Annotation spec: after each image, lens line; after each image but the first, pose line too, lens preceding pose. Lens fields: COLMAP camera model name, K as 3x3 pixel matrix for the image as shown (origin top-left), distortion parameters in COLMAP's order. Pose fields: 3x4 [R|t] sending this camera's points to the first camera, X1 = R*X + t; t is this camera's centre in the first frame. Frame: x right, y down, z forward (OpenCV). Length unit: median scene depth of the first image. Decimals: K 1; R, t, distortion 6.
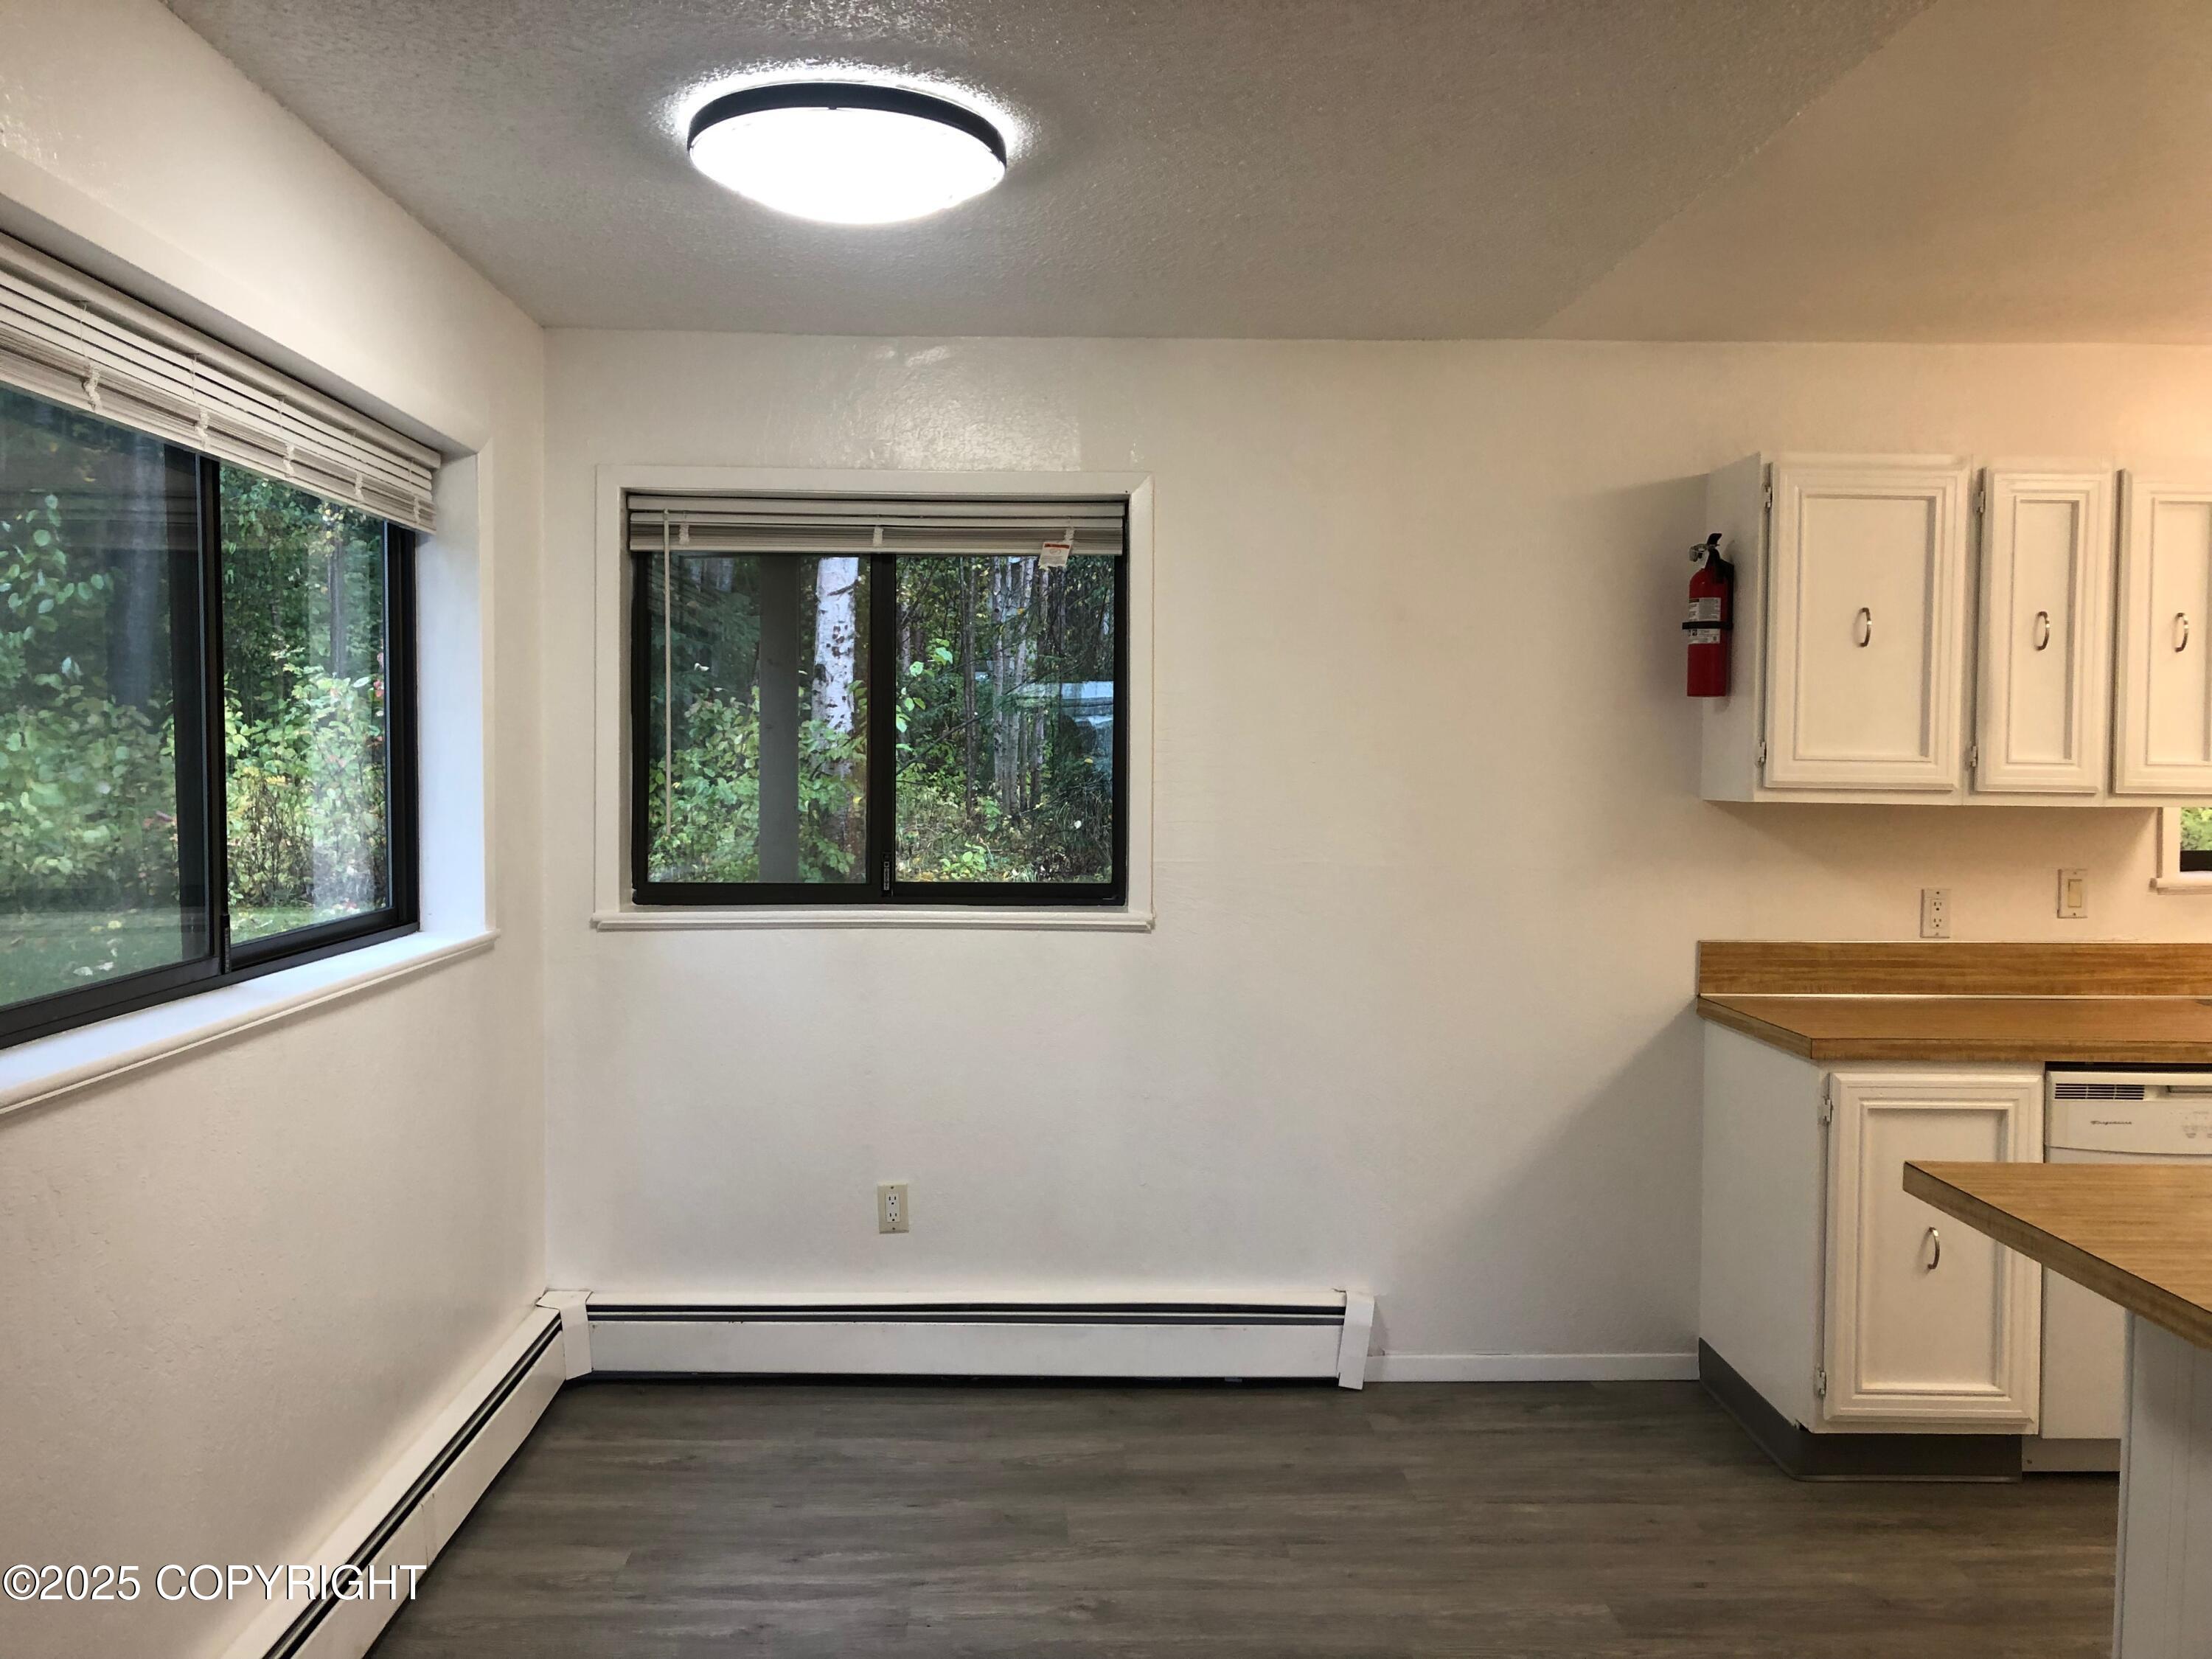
lens RADIAL K [[1811.1, 0, 1101.0], [0, 1811.1, 826.9], [0, 0, 1]] dist [0.148065, -0.222727]
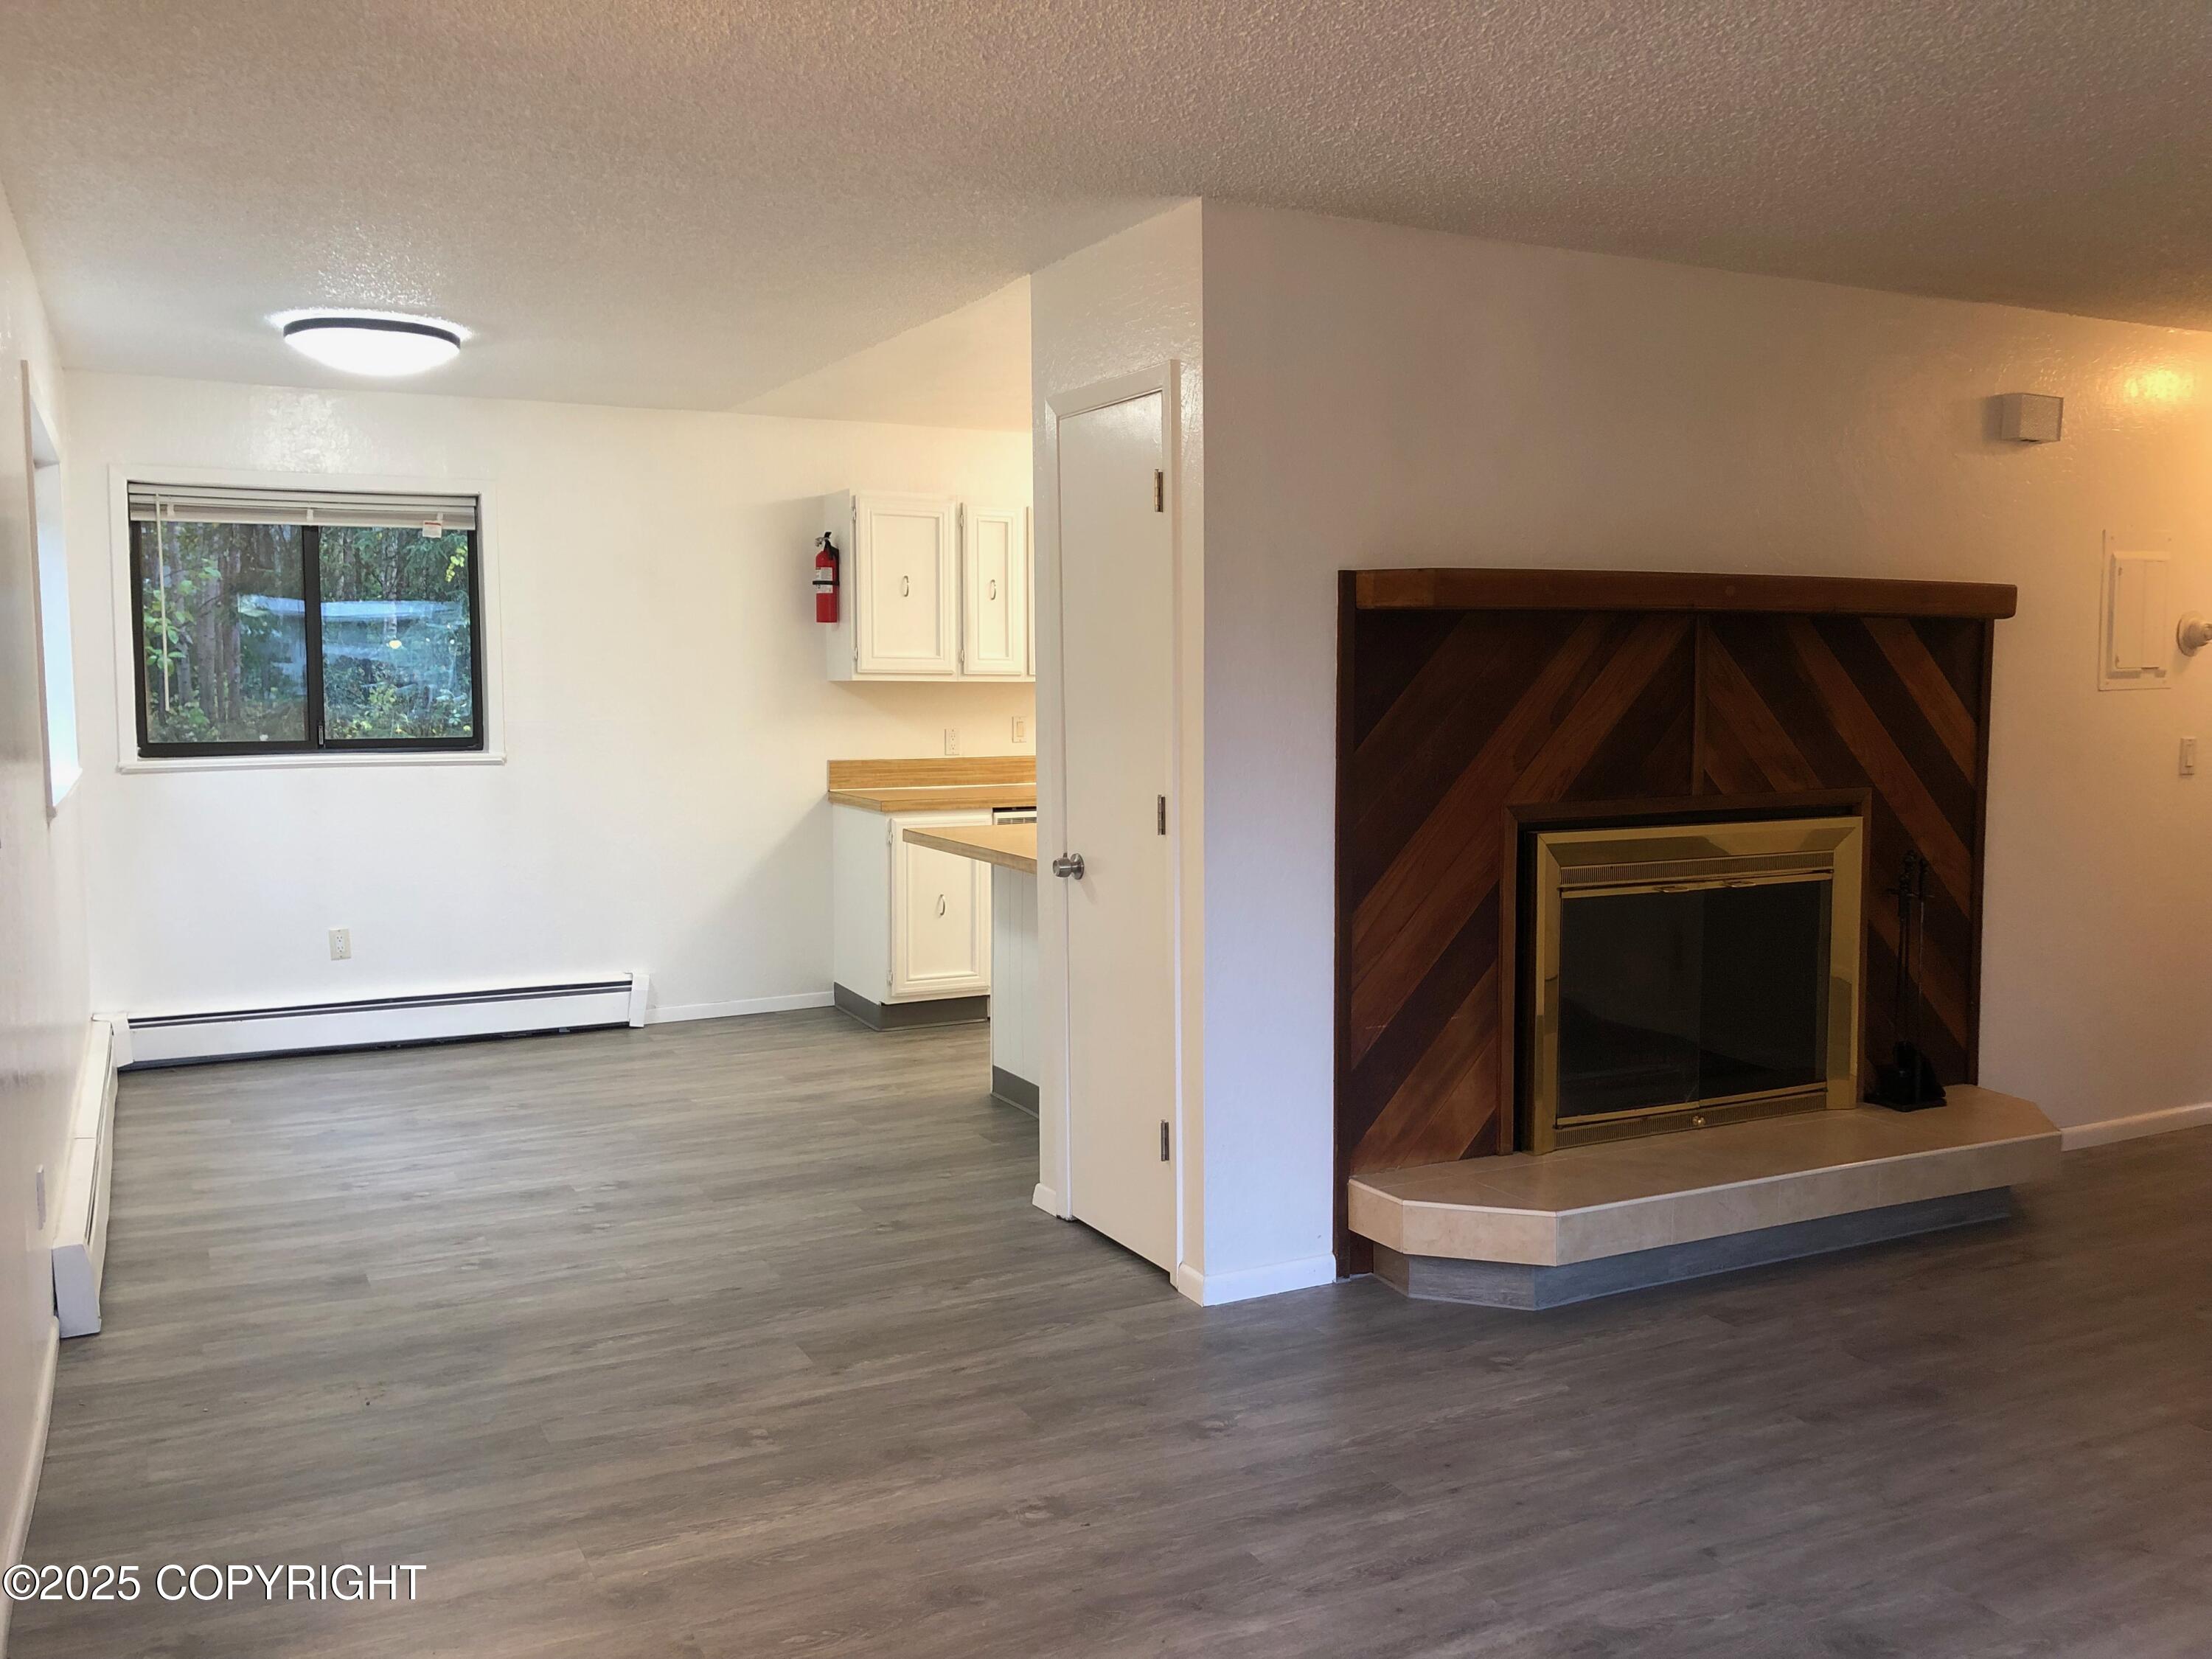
lens RADIAL K [[1817.5, 0, 1100.1], [0, 1817.5, 801.5], [0, 0, 1]] dist [0.052174, -0.045741]
pose [[0.903472, -0.038504, 0.426915, -0.191890], [0.024221, 0.998952, 0.038839, 0.040548], [-0.427963, -0.024750, 0.903457, -0.711486]]
